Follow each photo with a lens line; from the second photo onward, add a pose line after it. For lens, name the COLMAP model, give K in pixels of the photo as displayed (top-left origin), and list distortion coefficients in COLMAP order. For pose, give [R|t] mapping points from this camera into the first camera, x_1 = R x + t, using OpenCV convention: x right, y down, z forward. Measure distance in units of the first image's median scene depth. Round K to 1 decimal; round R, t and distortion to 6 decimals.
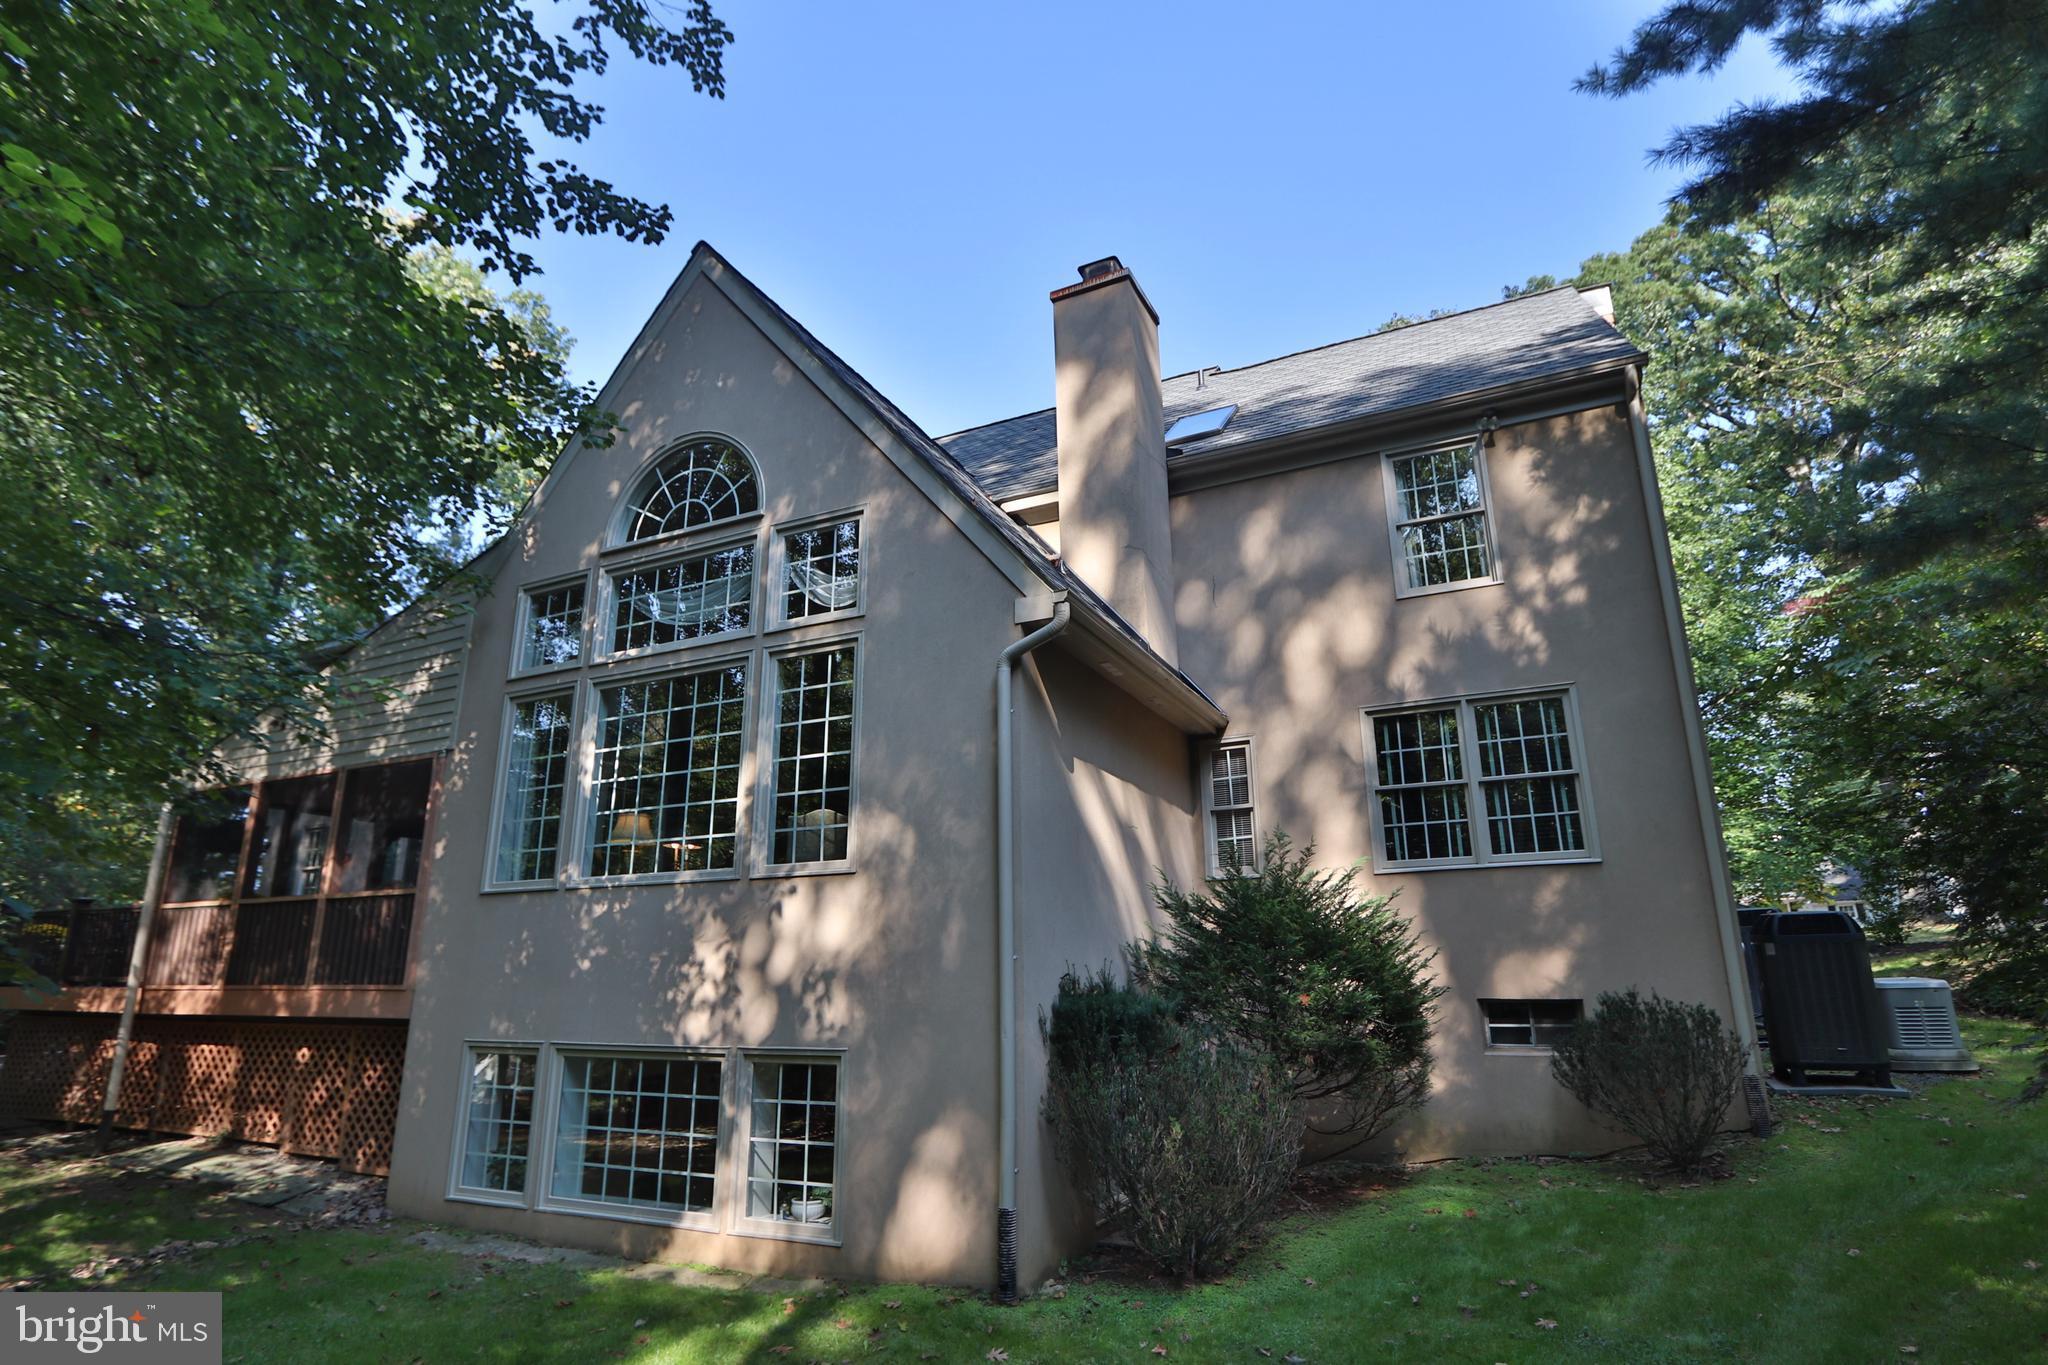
lens RADIAL K [[974.2, 0, 1024.0], [0, 974.2, 682.5], [0, 0, 1]] dist [0.001451, 0.000167]
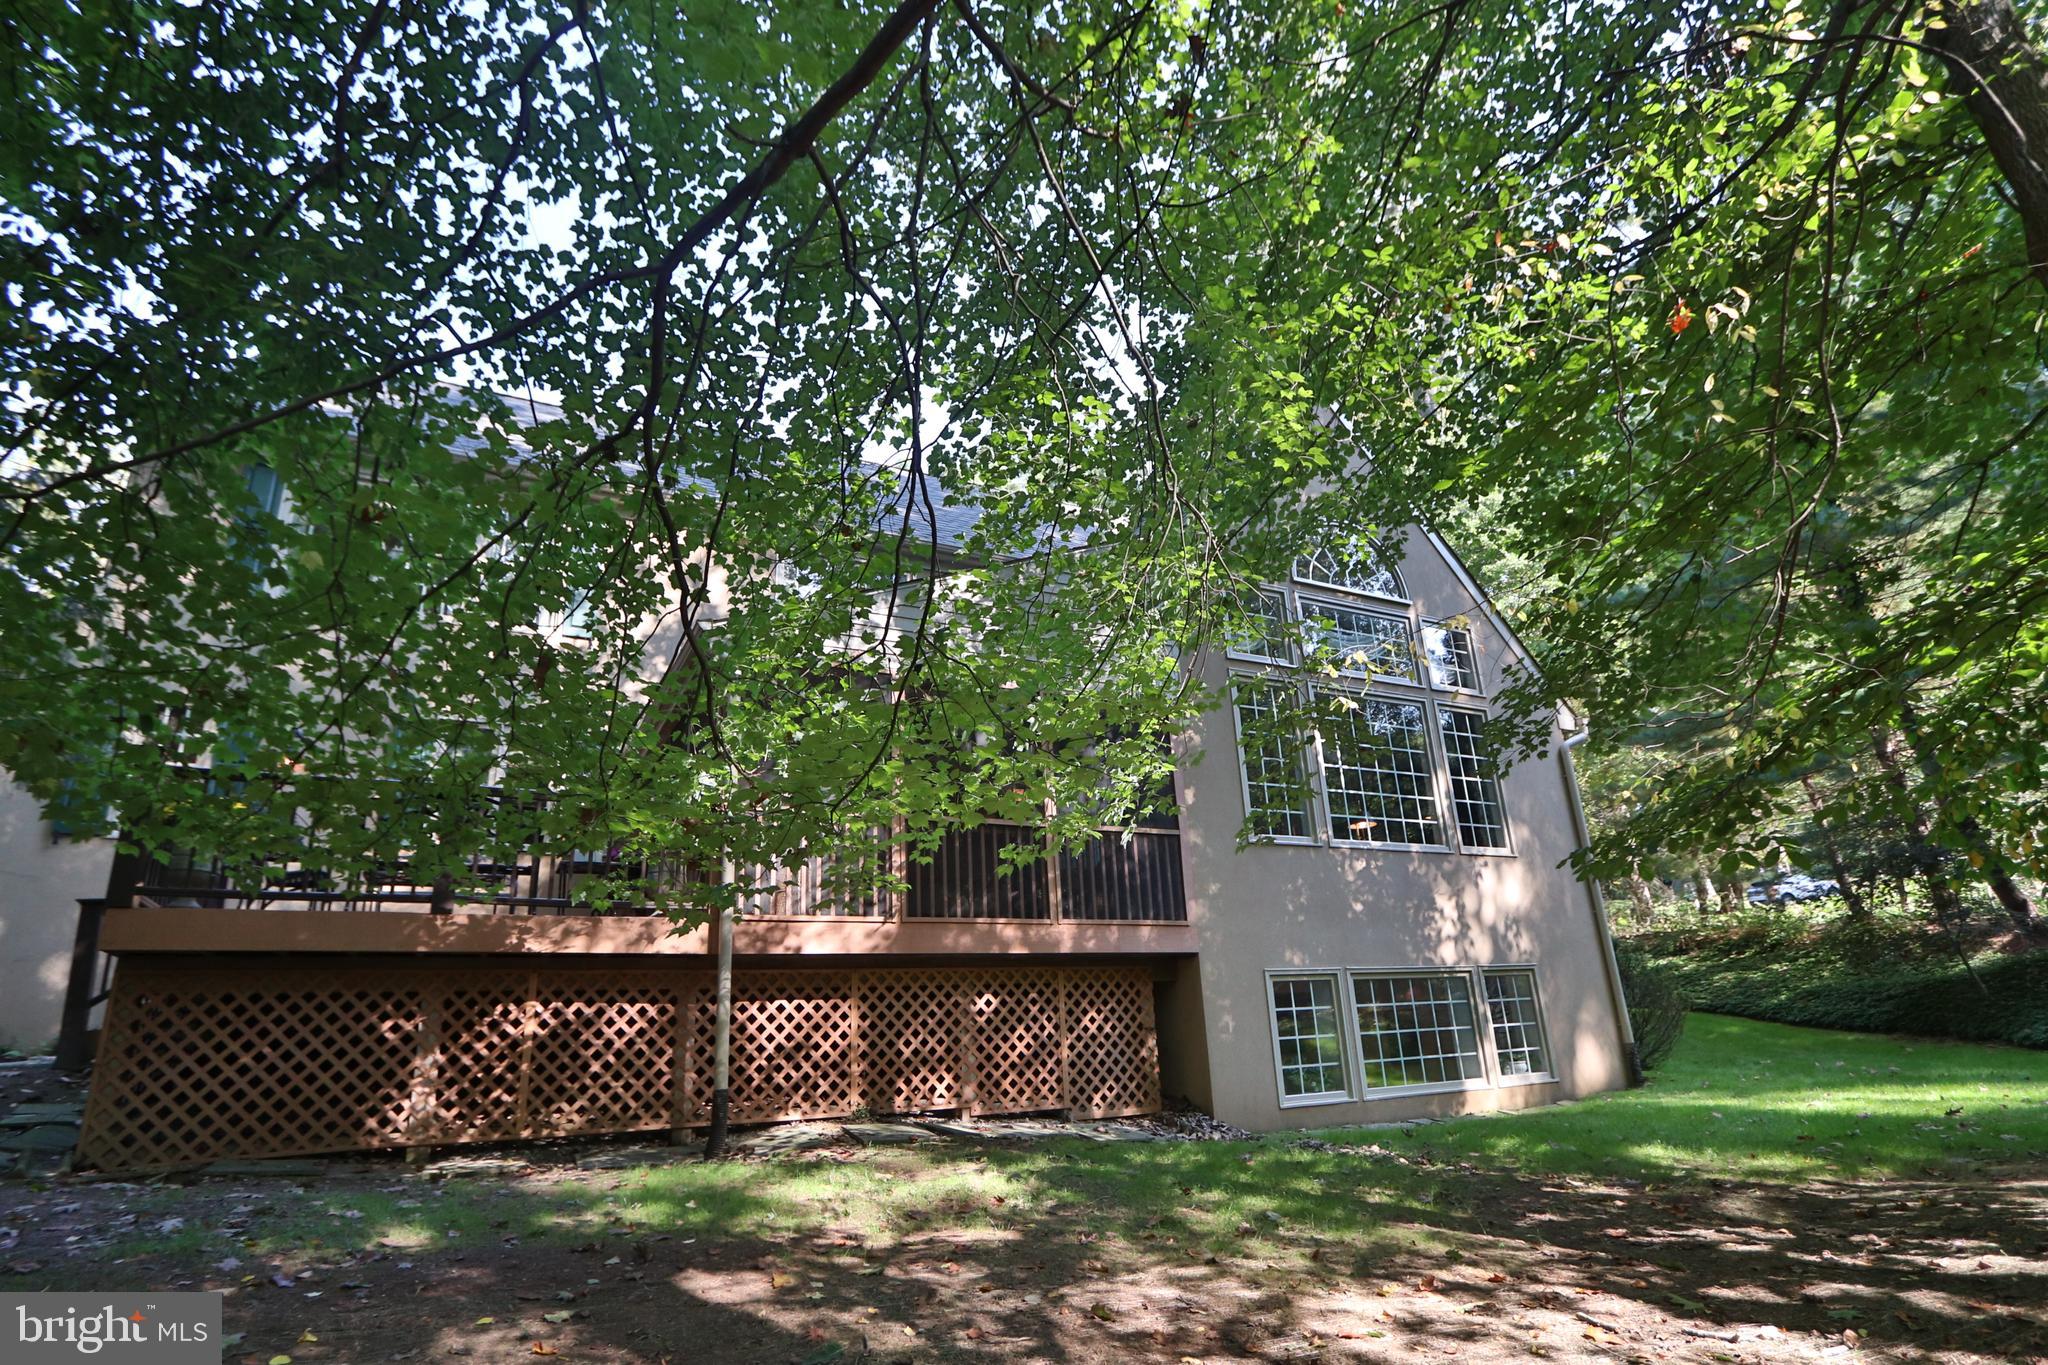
lens RADIAL K [[938.6, 0, 1024.0], [0, 938.6, 682.5], [0, 0, 1]] dist [-0.000919, -0.000030]
pose [[0.645251, 0.243769, 0.724036, -1.471254], [-0.187645, 0.969265, -0.159106, 0.244843], [-0.740568, -0.033198, 0.671161, 0.444865]]
